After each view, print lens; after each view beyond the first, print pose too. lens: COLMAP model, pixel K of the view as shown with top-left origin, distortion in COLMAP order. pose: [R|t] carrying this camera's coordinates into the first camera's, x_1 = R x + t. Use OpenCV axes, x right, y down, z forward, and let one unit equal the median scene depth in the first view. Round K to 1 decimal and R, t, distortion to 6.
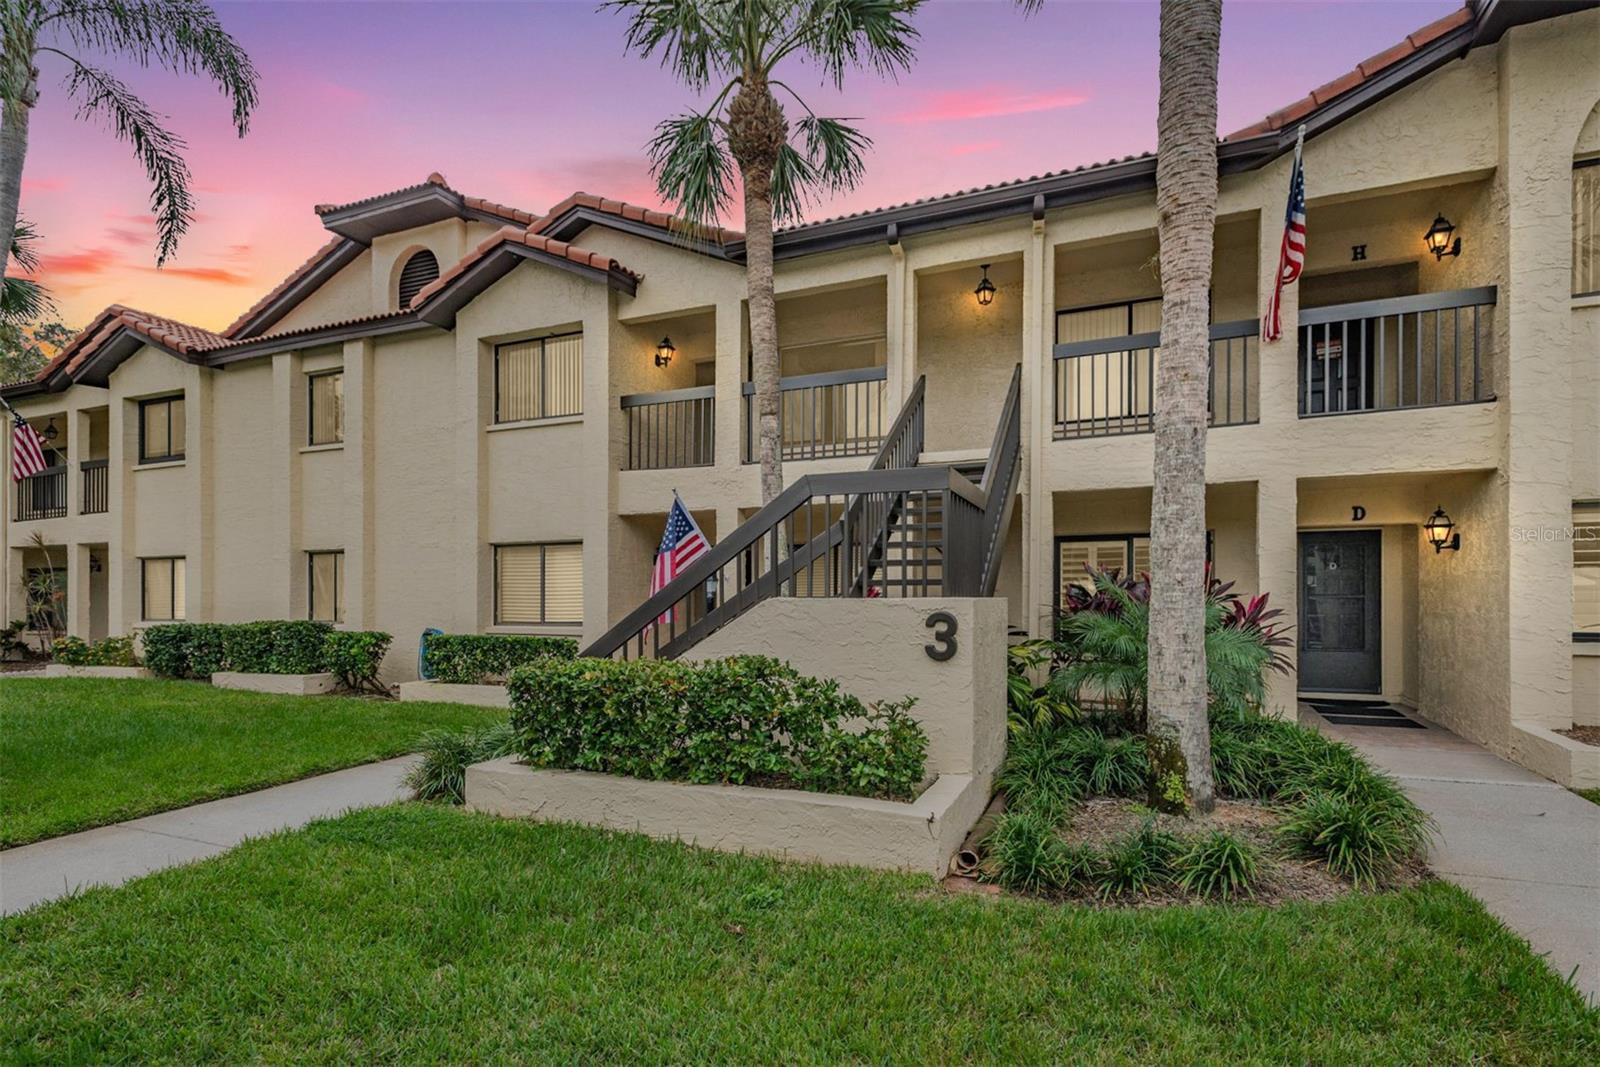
lens RADIAL K [[761.6, 0, 785.9], [0, 761.6, 568.0], [0, 0, 1]] dist [0.001851, 0.012015]
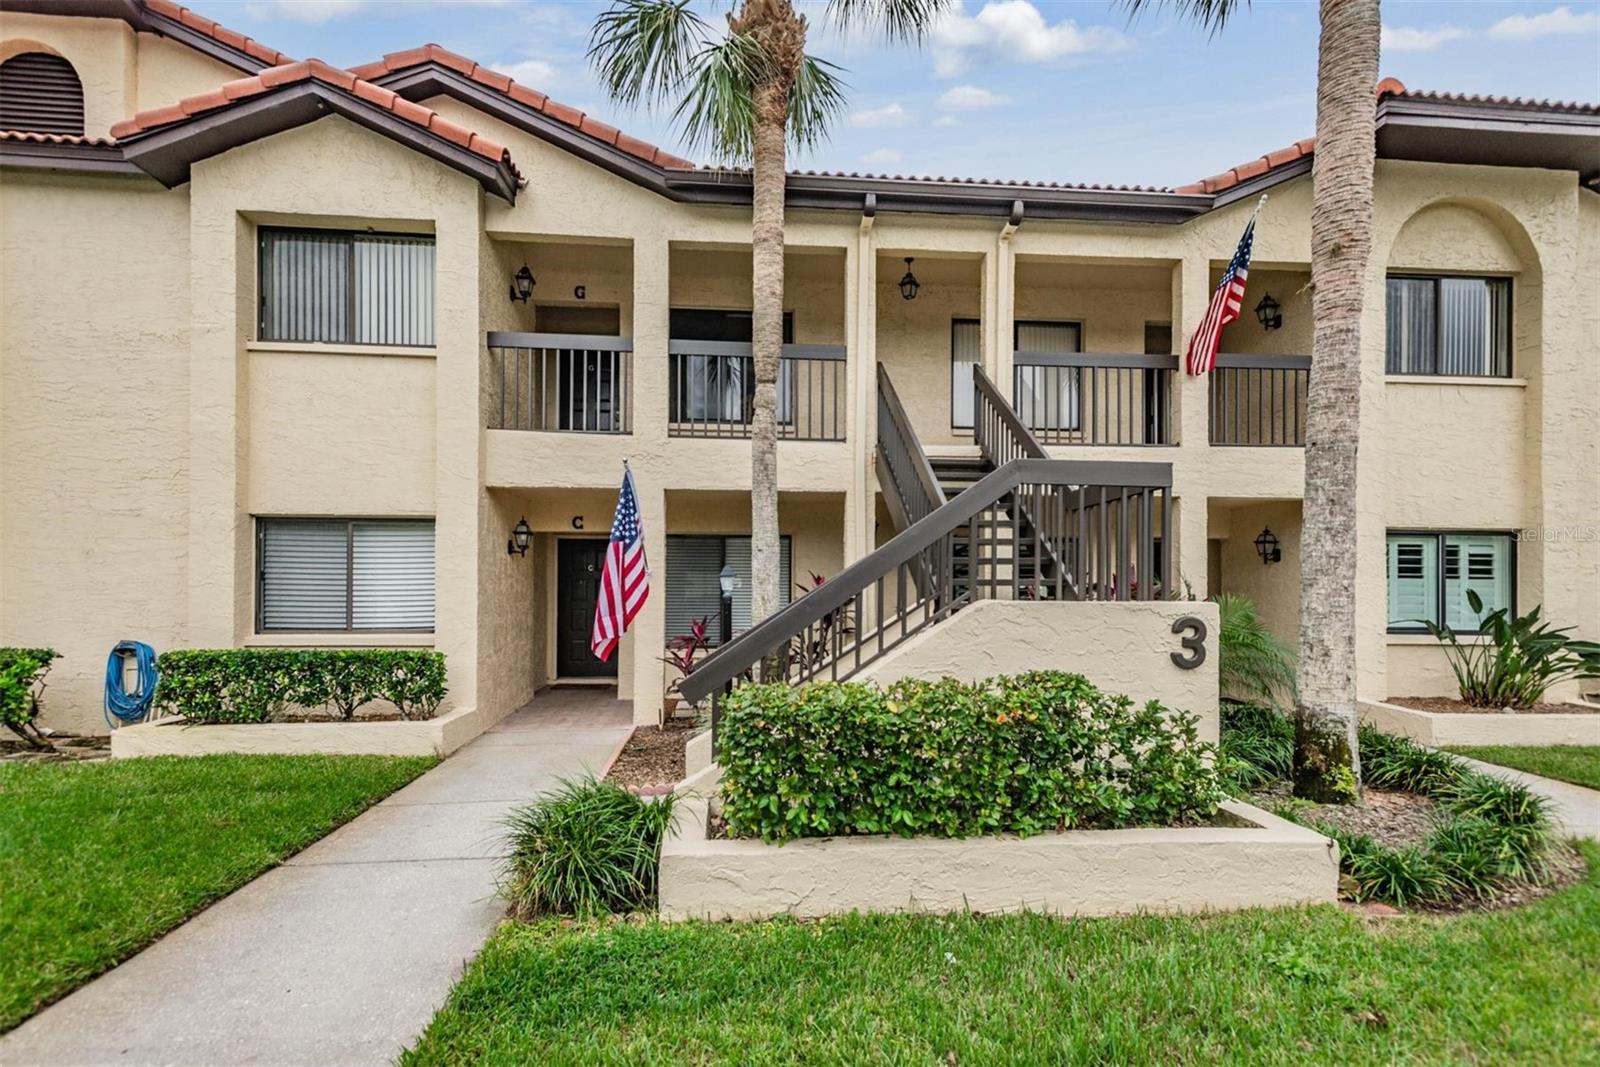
lens RADIAL K [[772.7, 0, 770.9], [0, 772.7, 562.3], [0, 0, 1]] dist [0.027234, -0.008143]
pose [[0.886610, 0.024369, 0.461876, -0.421886], [-0.024689, 0.999681, -0.005351, 0.004645], [-0.461859, -0.006659, 0.886928, 0.230161]]
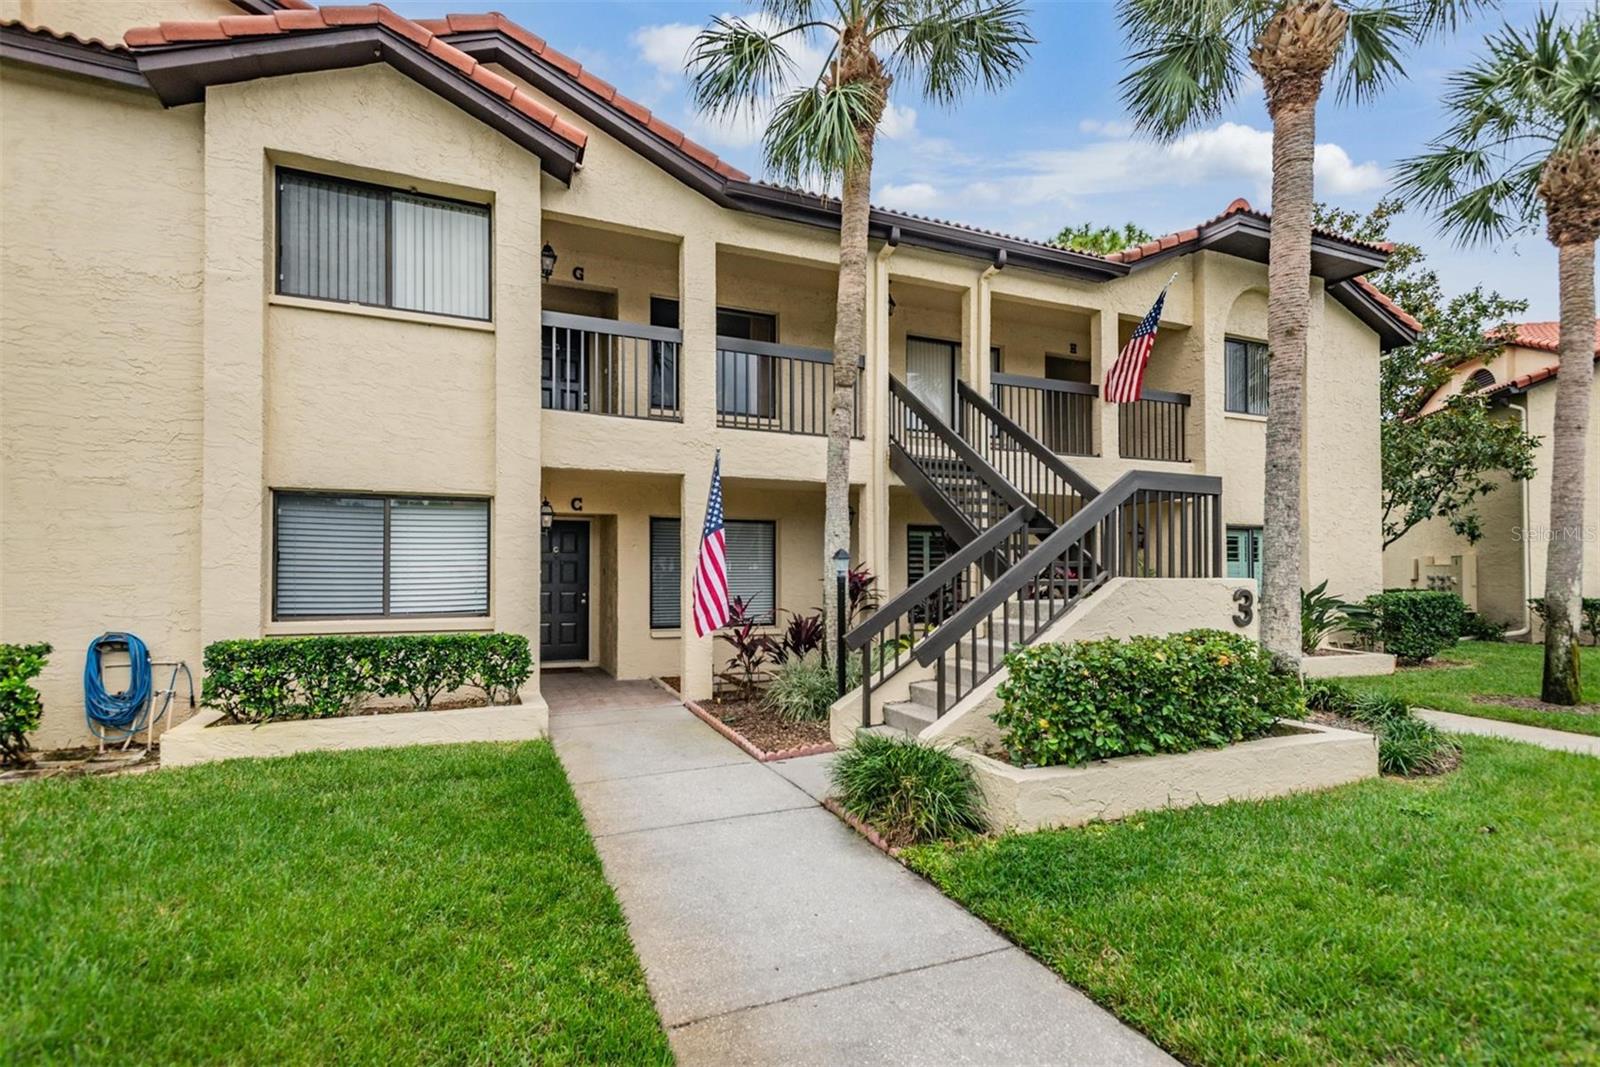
lens RADIAL K [[769.5, 0, 783.1], [0, 769.5, 534.6], [0, 0, 1]] dist [0.029043, -0.007862]
pose [[0.692078, 0.040420, 0.720690, -0.787231], [-0.030610, 0.999176, -0.026645, 0.014047], [-0.721173, -0.003620, 0.692745, 0.386558]]
